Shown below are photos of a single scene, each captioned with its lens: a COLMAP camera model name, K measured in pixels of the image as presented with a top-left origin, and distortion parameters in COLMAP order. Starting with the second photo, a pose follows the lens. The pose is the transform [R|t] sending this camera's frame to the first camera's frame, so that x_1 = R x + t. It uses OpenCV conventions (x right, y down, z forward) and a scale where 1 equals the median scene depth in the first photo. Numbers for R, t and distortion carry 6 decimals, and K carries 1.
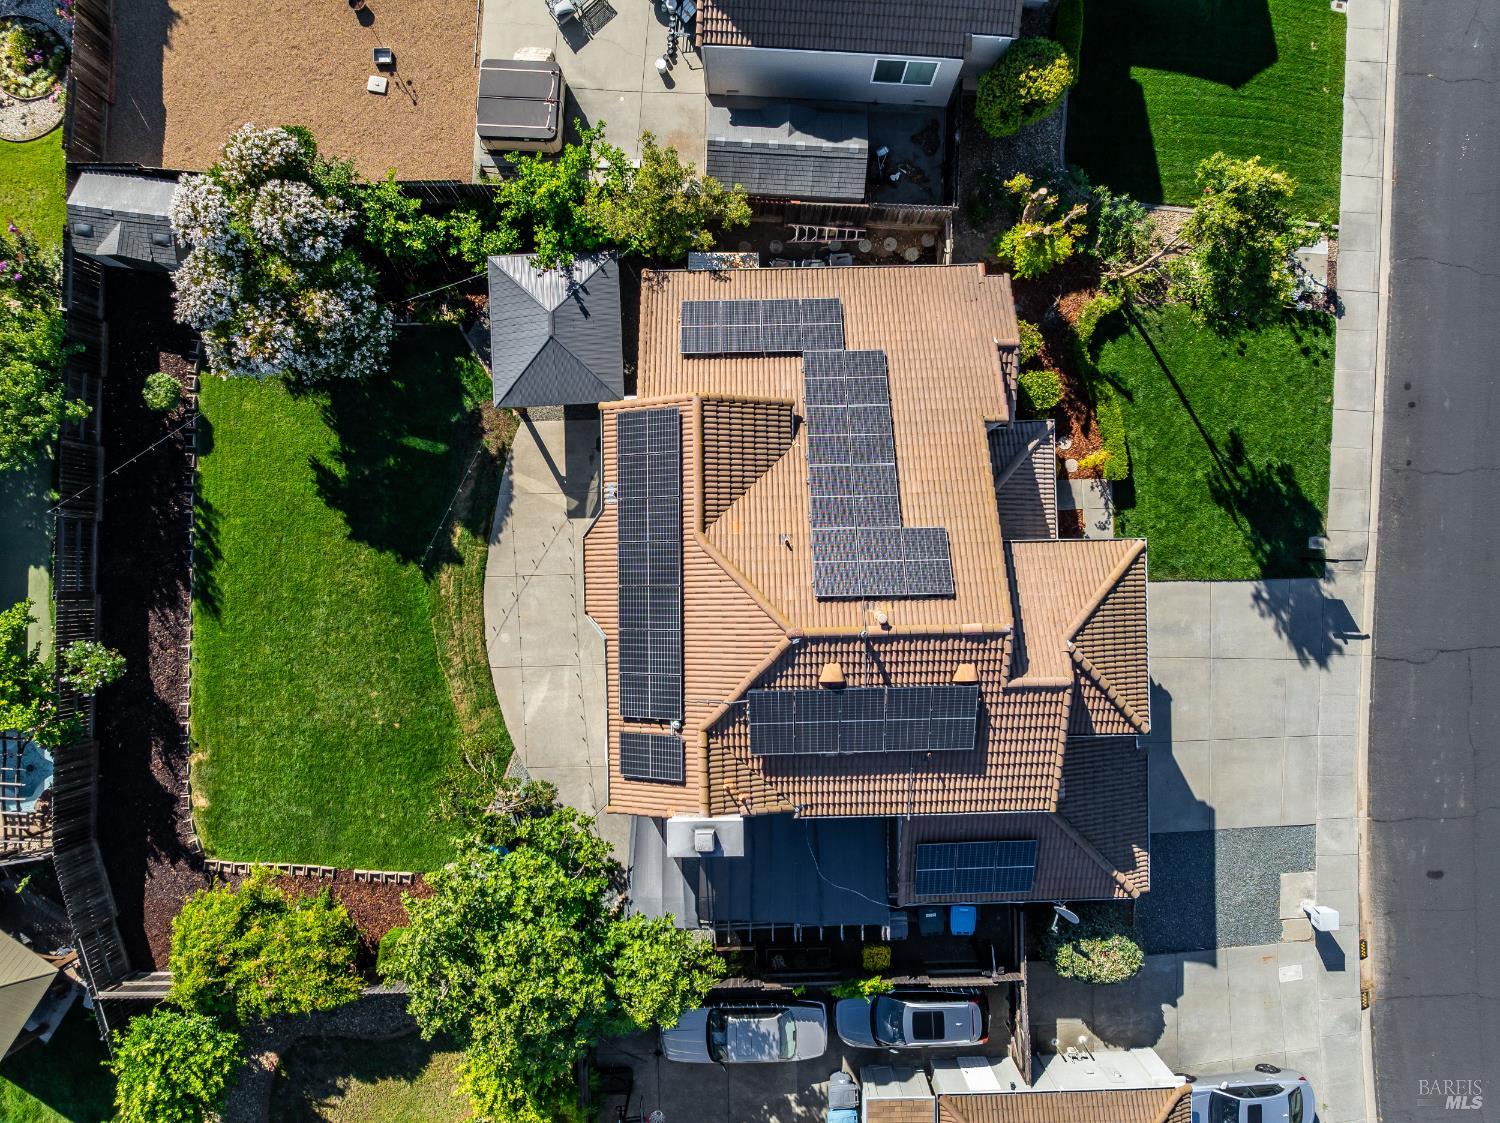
lens RADIAL K [[1058.0, 0, 752.4], [0, 1058.0, 554.5], [0, 0, 1]] dist [-0.035049, -0.001836]
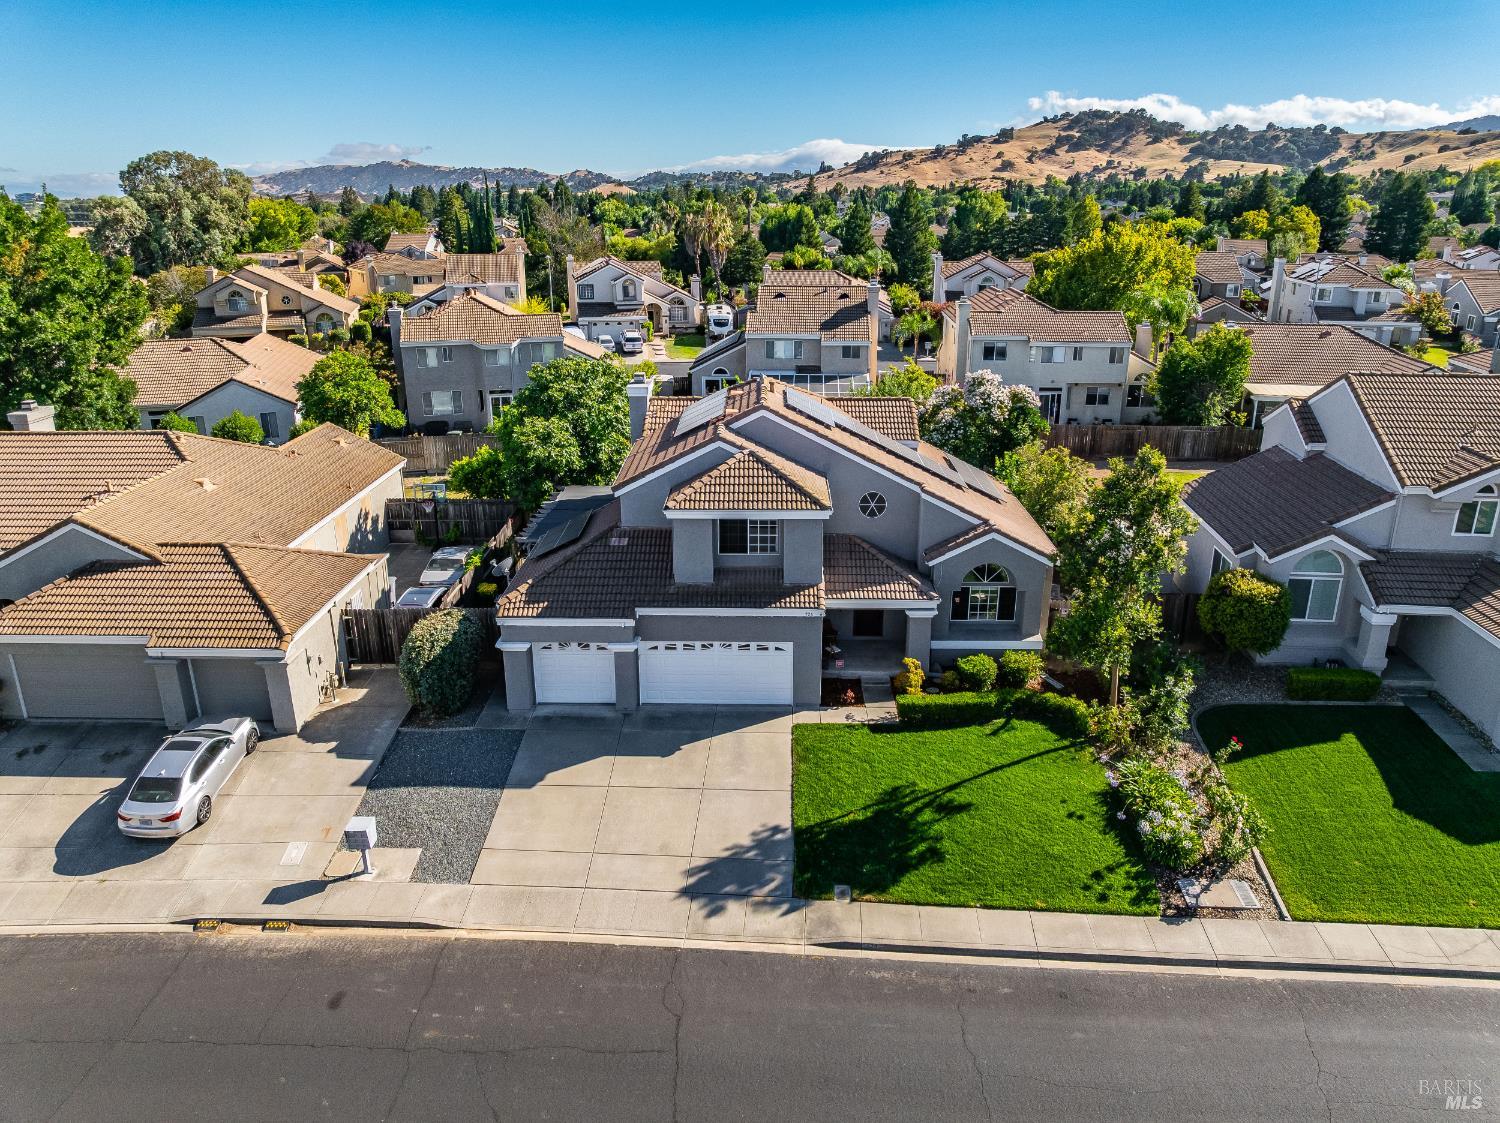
lens RADIAL K [[1058.0, 0, 752.4], [0, 1058.0, 554.5], [0, 0, 1]] dist [-0.035049, -0.001836]
pose [[-0.035938, 0.321234, -0.946318, 1.176484], [-0.999004, 0.013512, 0.042526, 0.017622], [0.026447, 0.946904, 0.320428, 0.534769]]
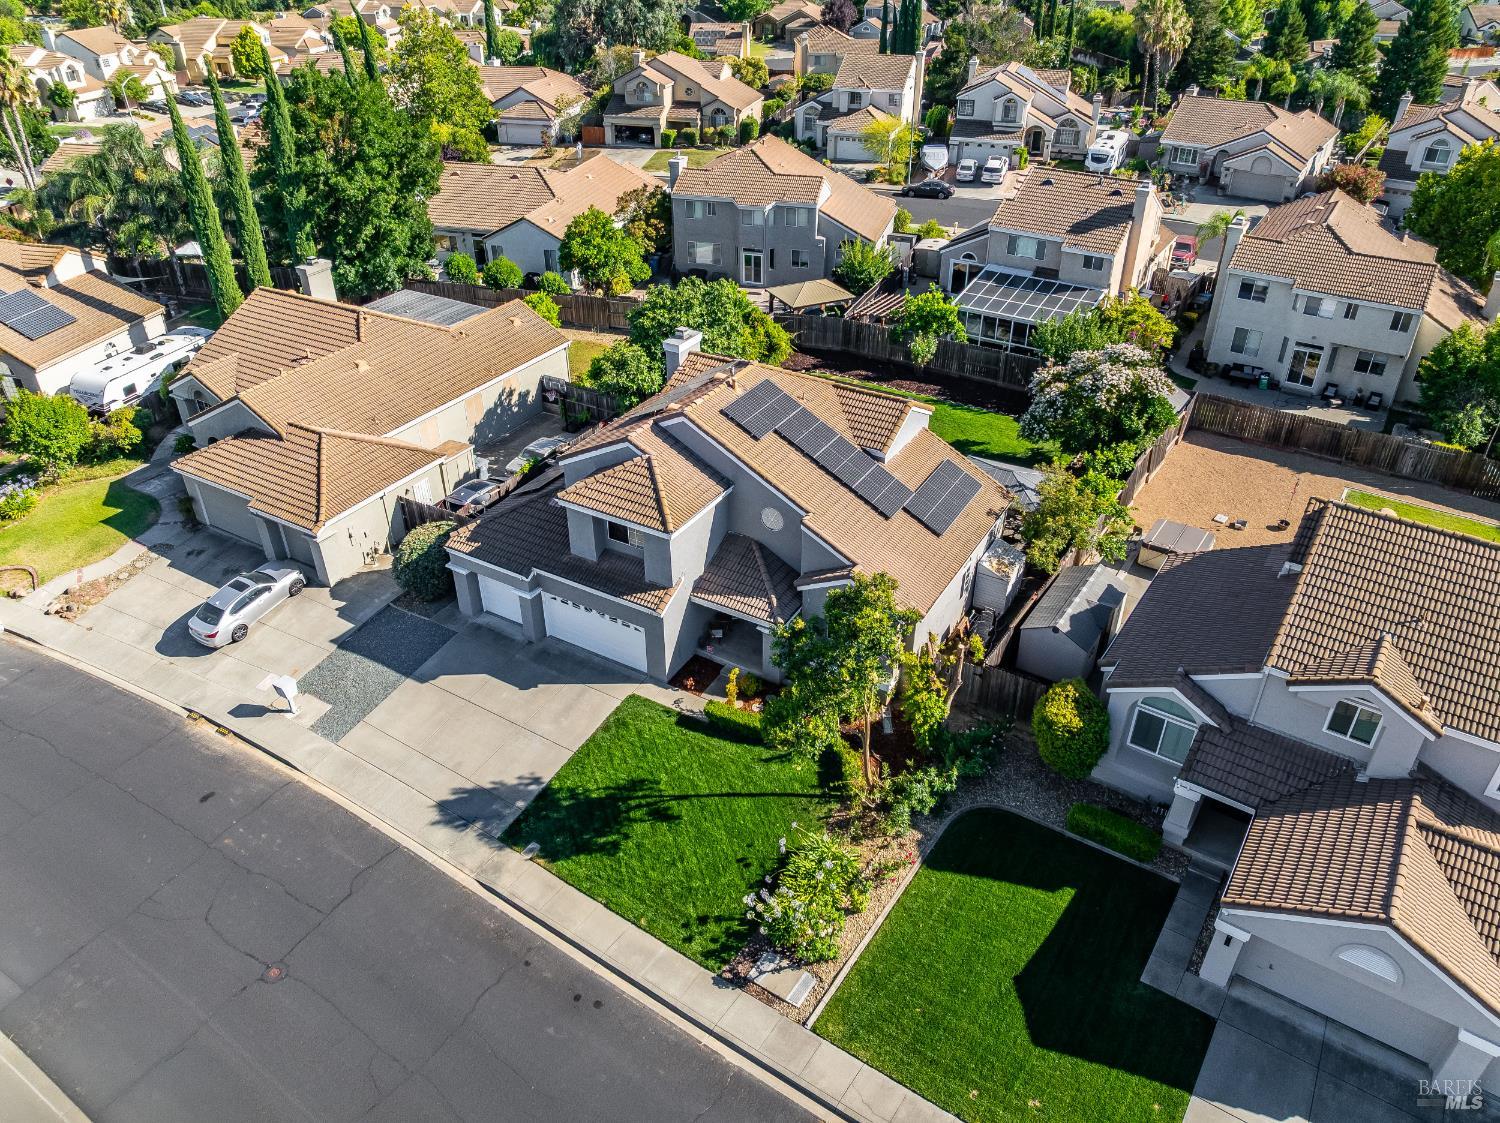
lens RADIAL K [[1058.0, 0, 752.4], [0, 1058.0, 554.5], [0, 0, 1]] dist [-0.035049, -0.001836]
pose [[-0.520922, 0.459776, -0.719198, 1.008222], [-0.853343, -0.259661, 0.452086, -0.553381], [0.021111, 0.849225, 0.527610, 0.265675]]
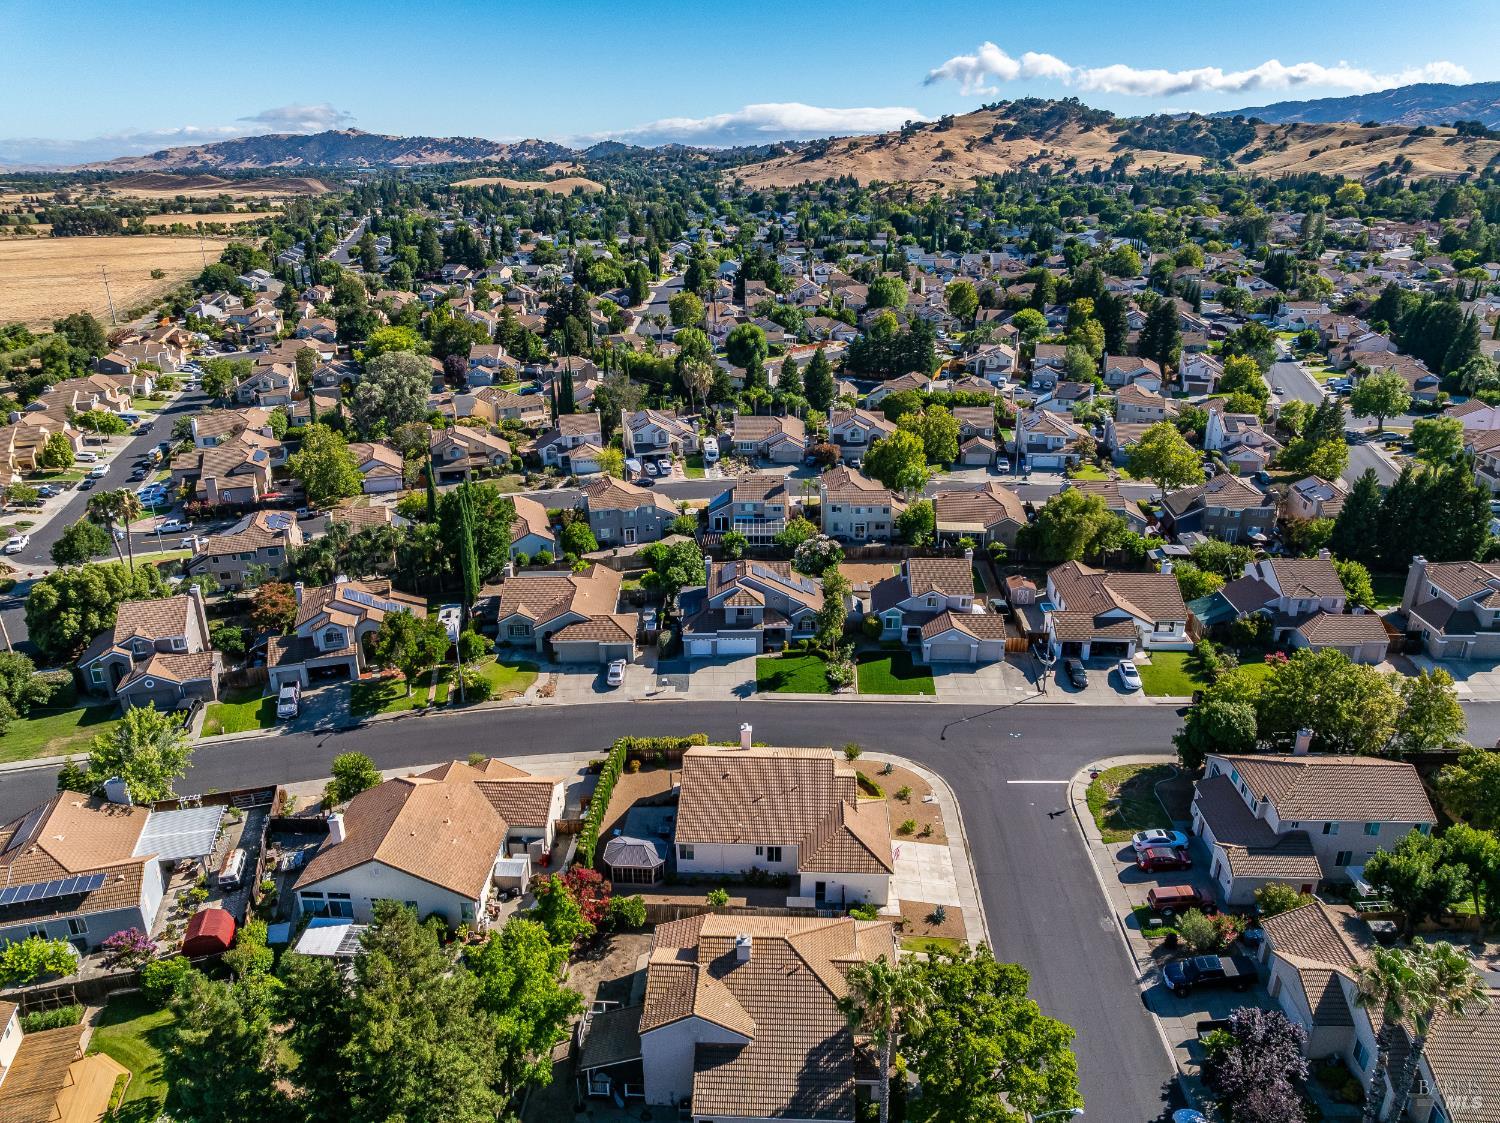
lens RADIAL K [[1058.0, 0, 752.4], [0, 1058.0, 554.5], [0, 0, 1]] dist [-0.035049, -0.001836]
pose [[0.008126, 0.352468, -0.935789, 3.746561], [-0.999559, 0.029577, 0.002460, 0.016404], [0.028545, 0.935356, 0.352553, -0.701211]]
